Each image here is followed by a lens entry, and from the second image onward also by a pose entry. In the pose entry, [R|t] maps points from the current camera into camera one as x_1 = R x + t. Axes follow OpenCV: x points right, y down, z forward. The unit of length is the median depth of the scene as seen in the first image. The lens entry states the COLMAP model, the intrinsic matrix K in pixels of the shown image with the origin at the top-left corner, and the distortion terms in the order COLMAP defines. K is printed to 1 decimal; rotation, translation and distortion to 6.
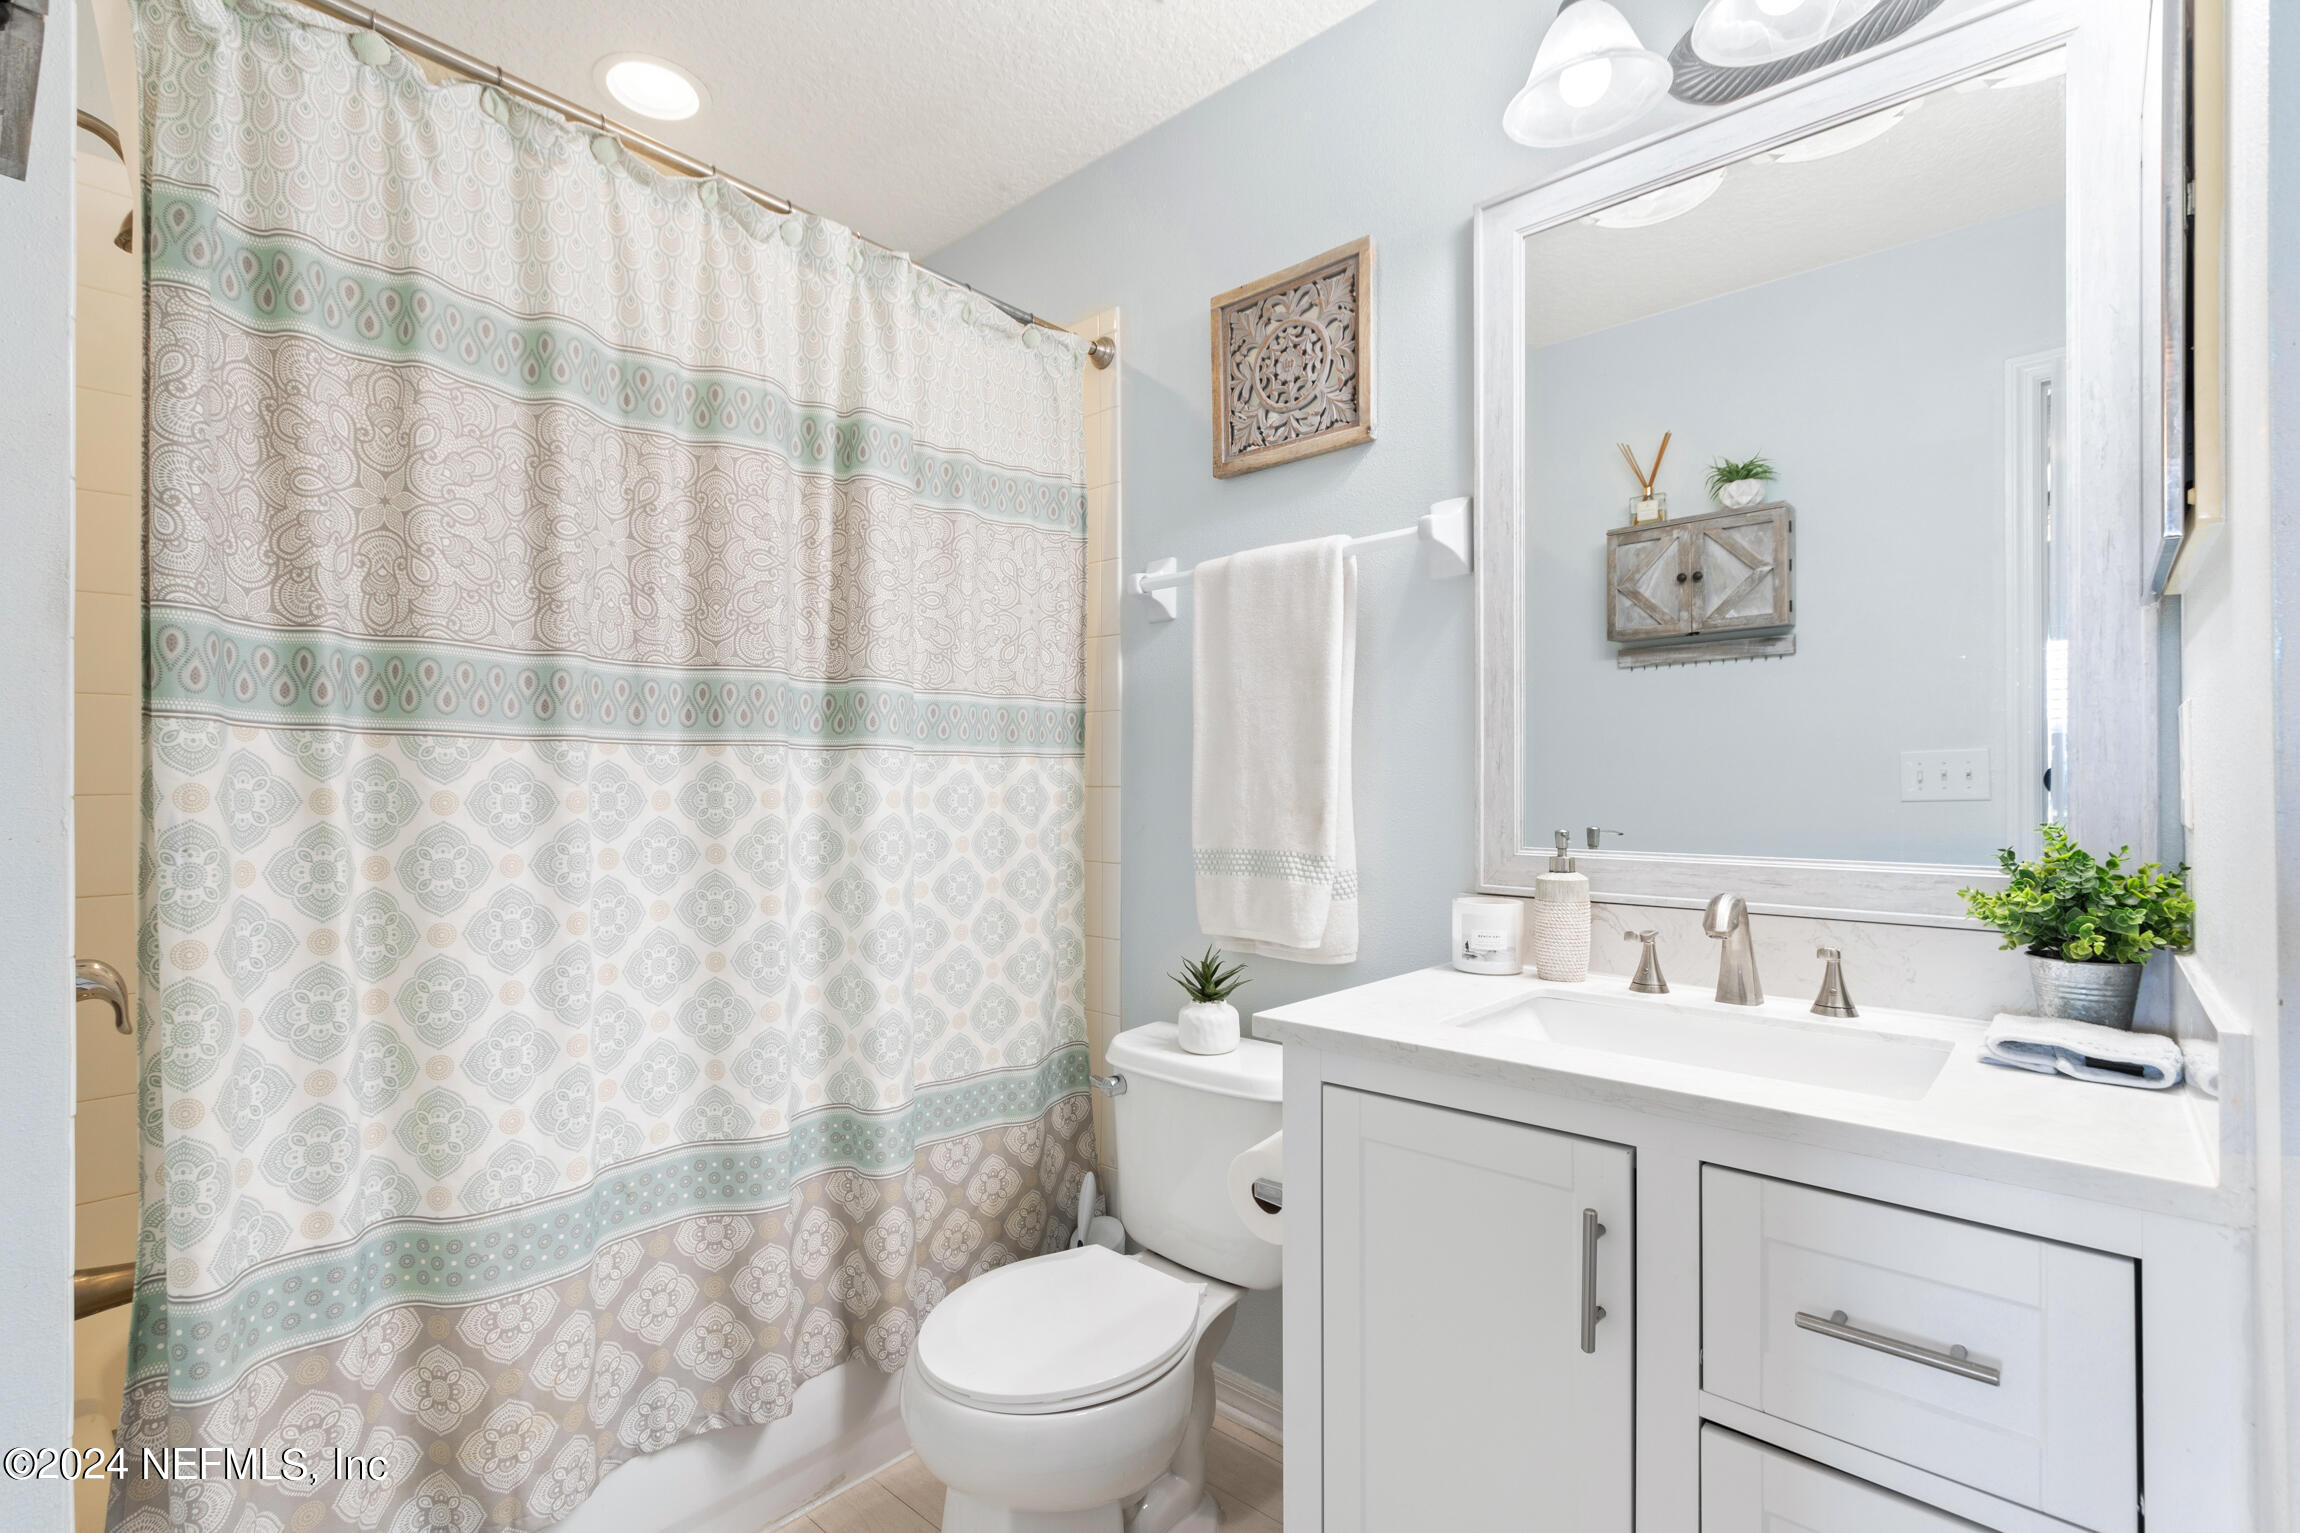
lens RADIAL K [[1119.6, 0, 1109.5], [0, 1119.6, 781.0], [0, 0, 1]] dist [0.004410, -0.003207]
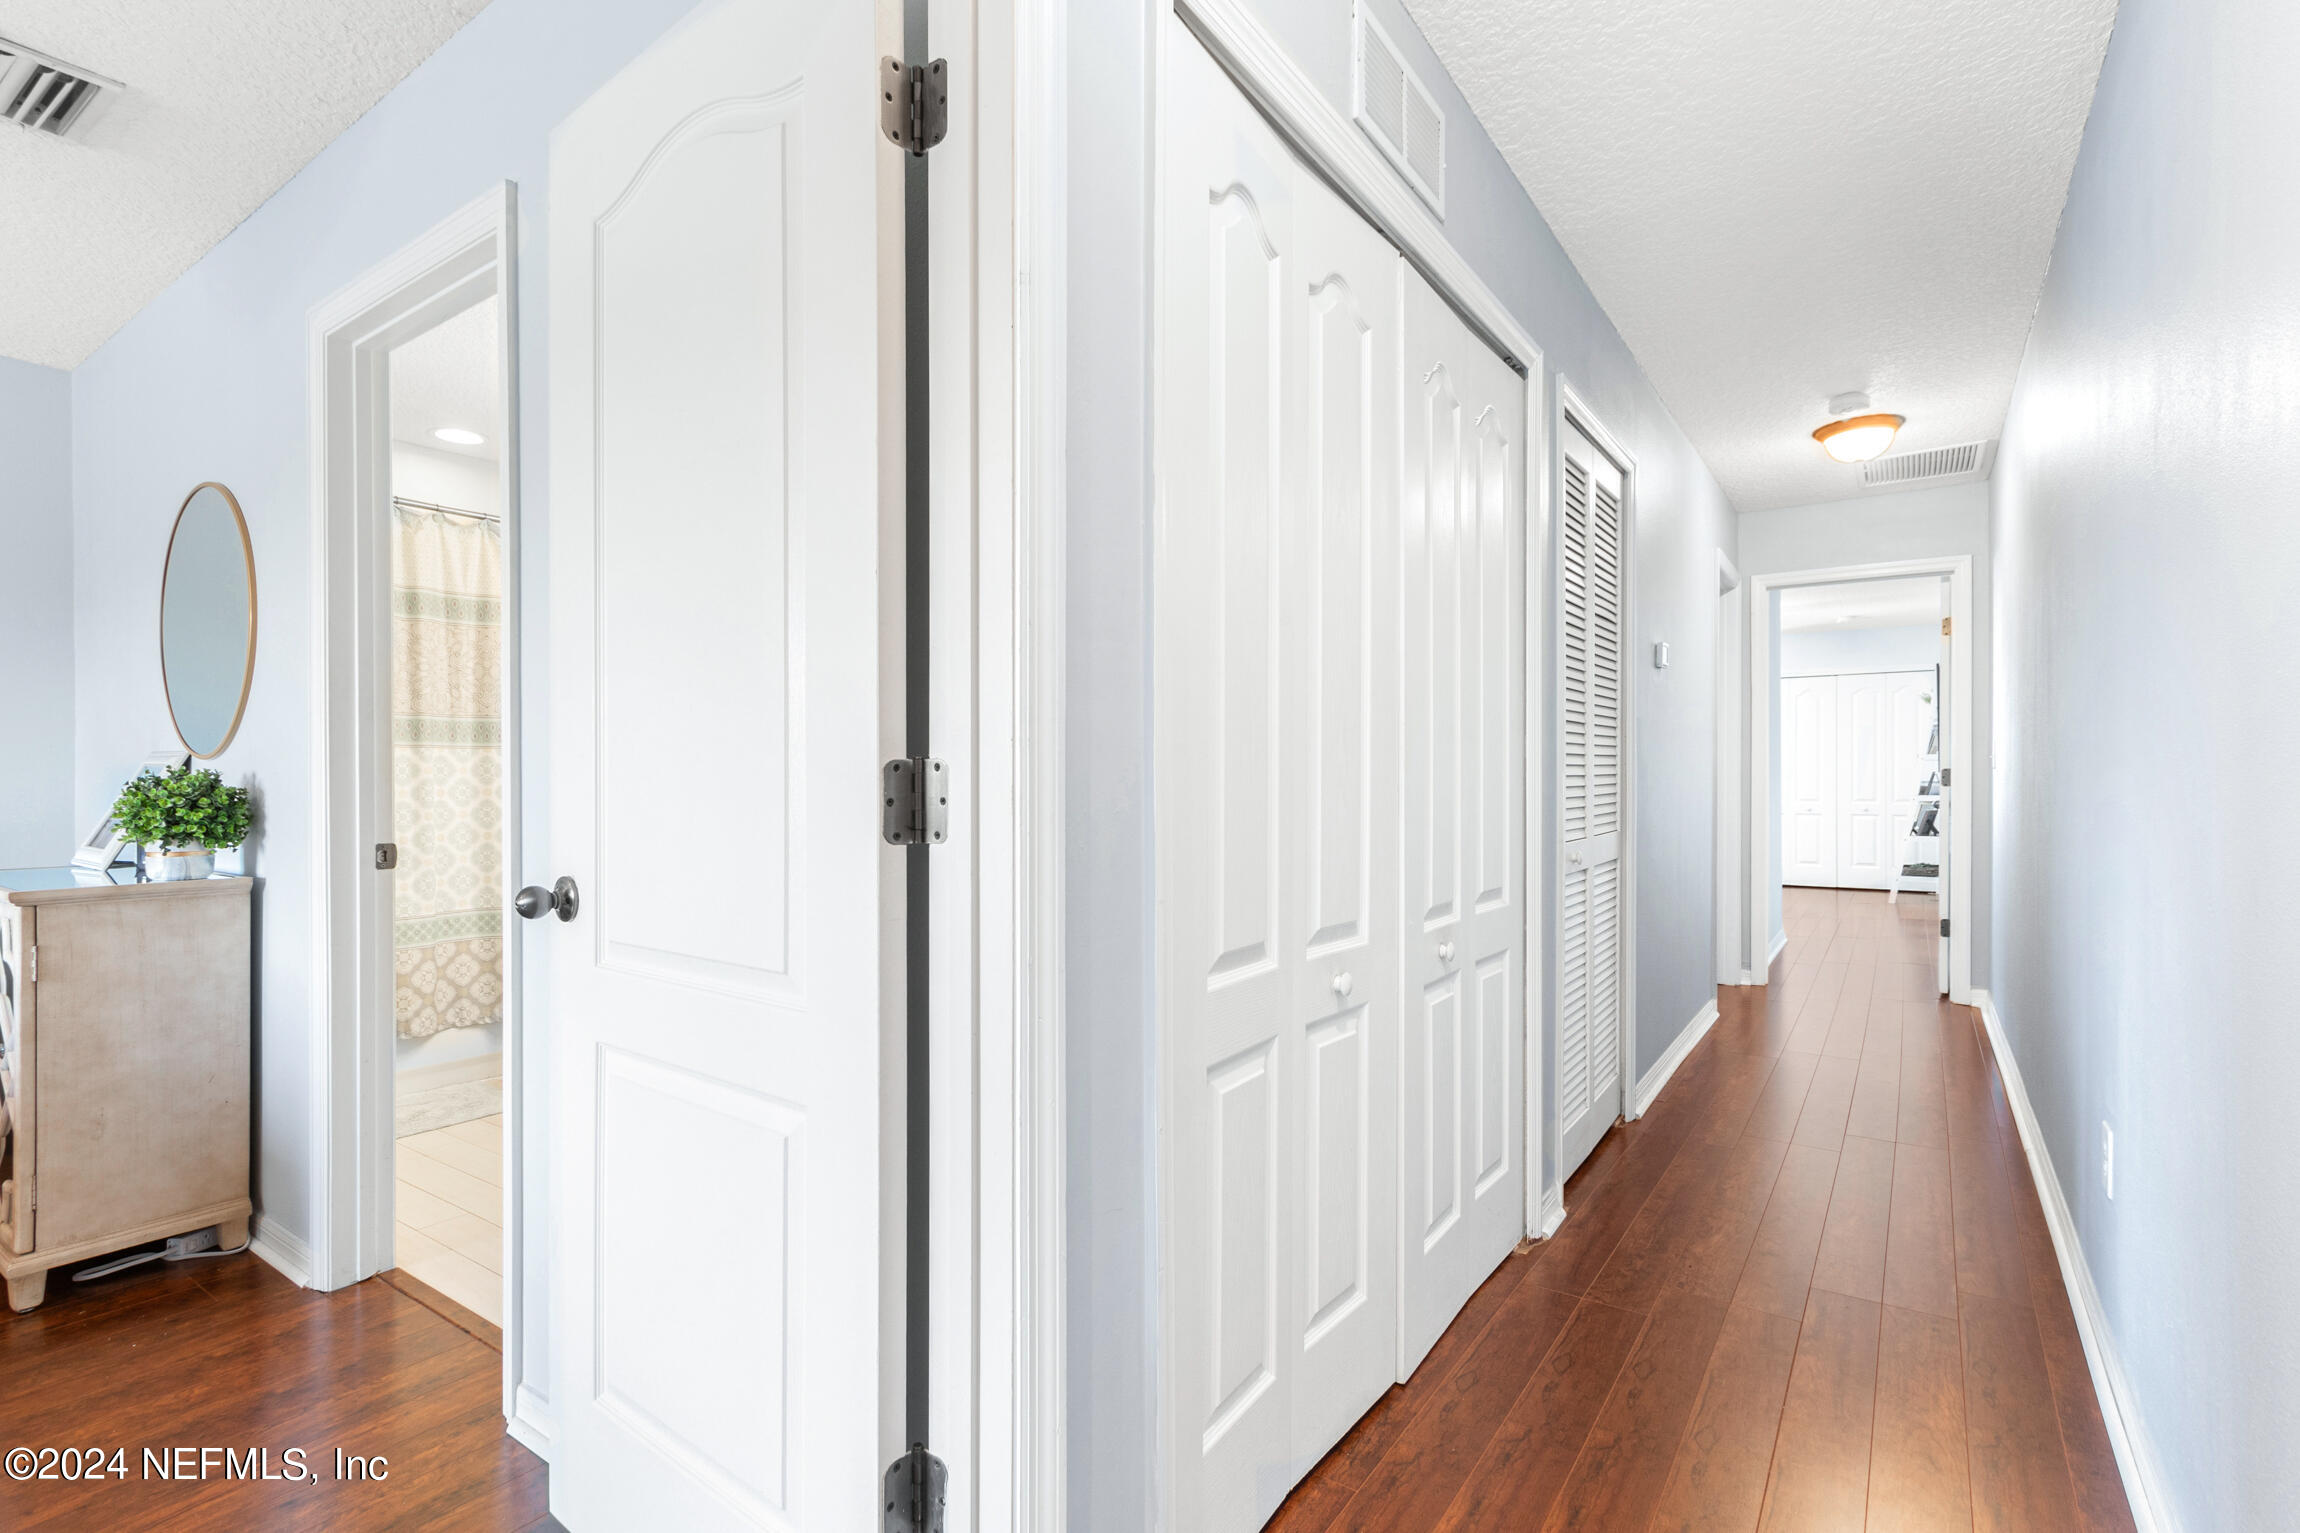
lens RADIAL K [[1119.6, 0, 1126.6], [0, 1119.6, 767.9], [0, 0, 1]] dist [0.004410, -0.003207]
pose [[0.989465, -0.002694, 0.144744, 0.717305], [0.002351, 0.999994, 0.002543, 0.009055], [-0.144750, -0.002175, 0.989466, -1.724367]]
